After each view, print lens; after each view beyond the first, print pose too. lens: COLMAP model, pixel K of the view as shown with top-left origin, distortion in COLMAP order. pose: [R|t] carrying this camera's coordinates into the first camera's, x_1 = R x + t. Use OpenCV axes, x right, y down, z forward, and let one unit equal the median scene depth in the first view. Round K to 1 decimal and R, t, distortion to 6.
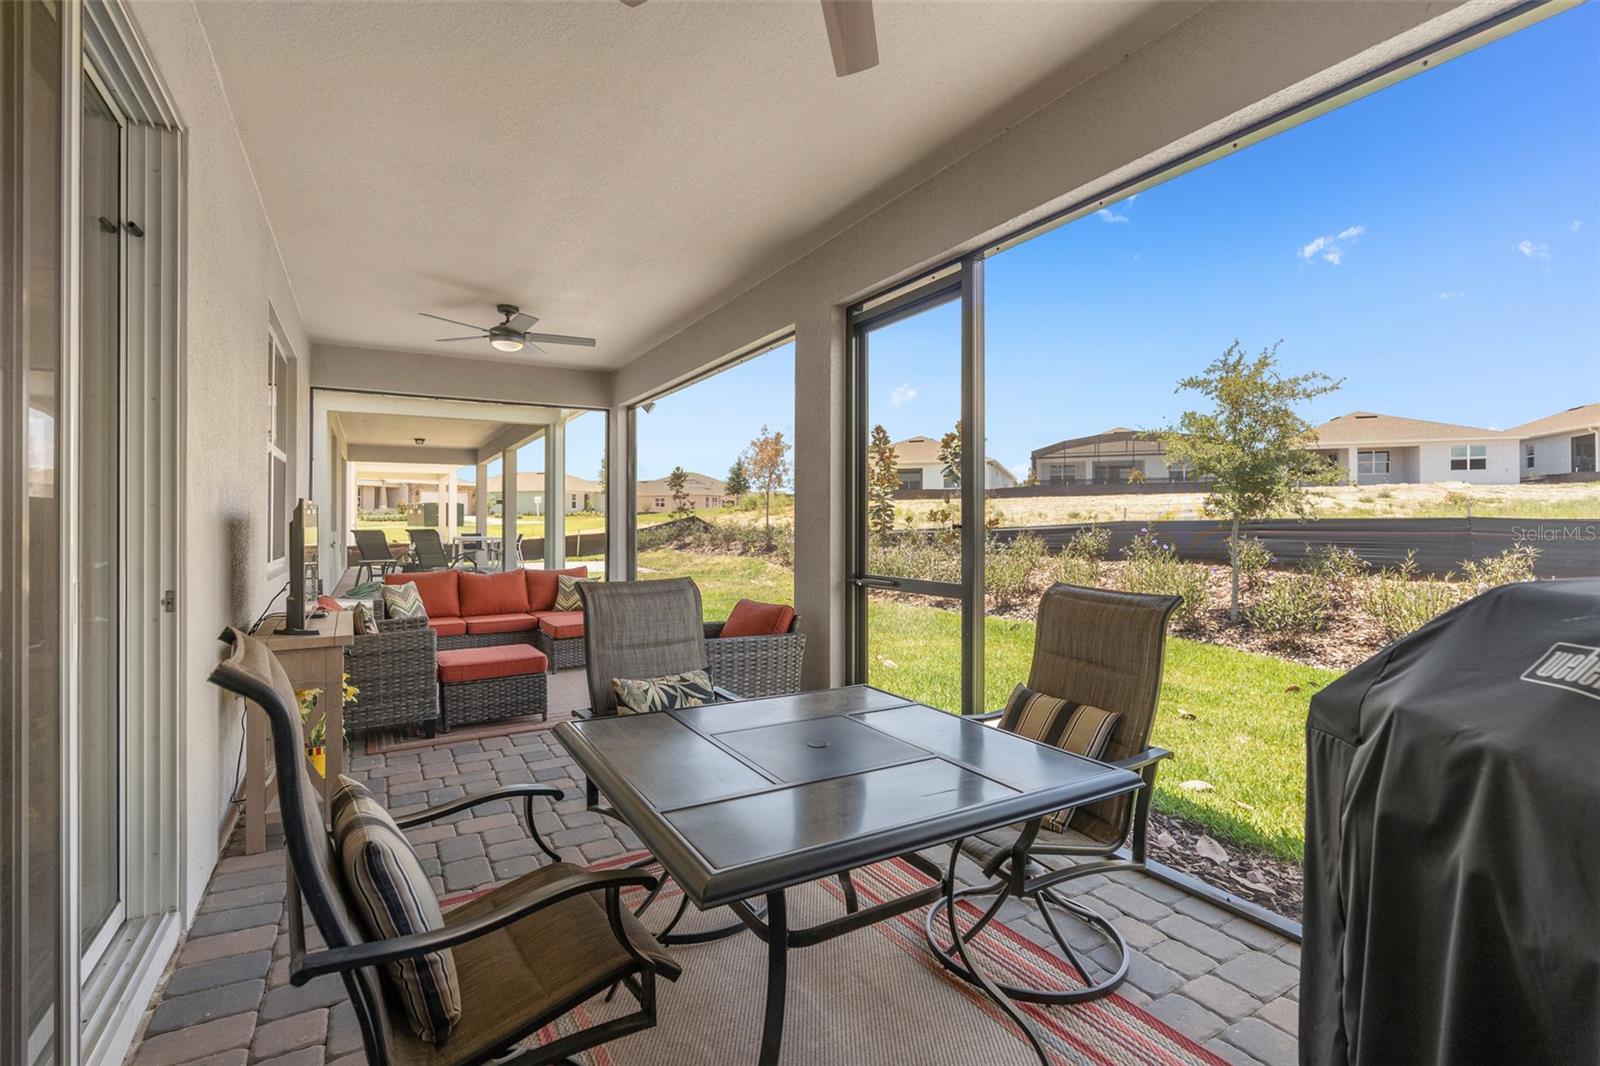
lens RADIAL K [[725.5, 0, 805.1], [0, 725.5, 520.3], [0, 0, 1]] dist [0.000575, 0.000634]
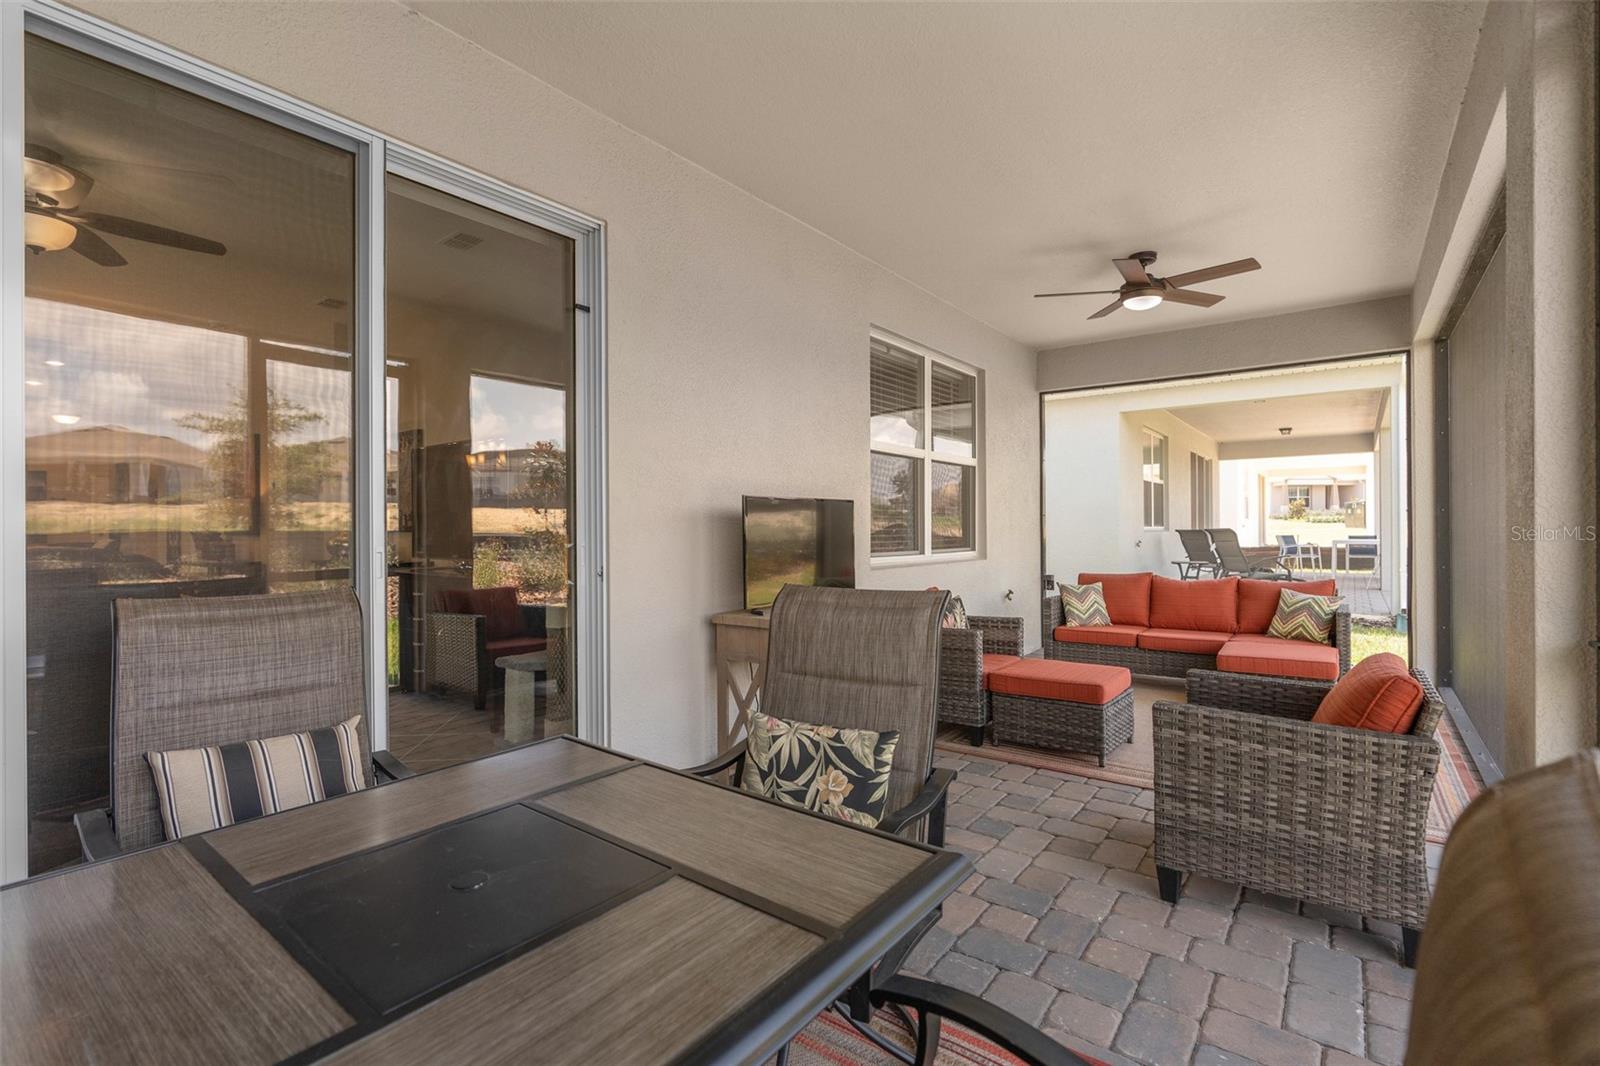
lens RADIAL K [[725.5, 0, 805.1], [0, 725.5, 520.3], [0, 0, 1]] dist [0.000575, 0.000634]
pose [[0.368883, -0.010969, -0.929411, 0.214627], [0.007758, 0.999932, -0.008722, 0.010755], [0.929444, -0.003993, 0.368943, 0.344799]]
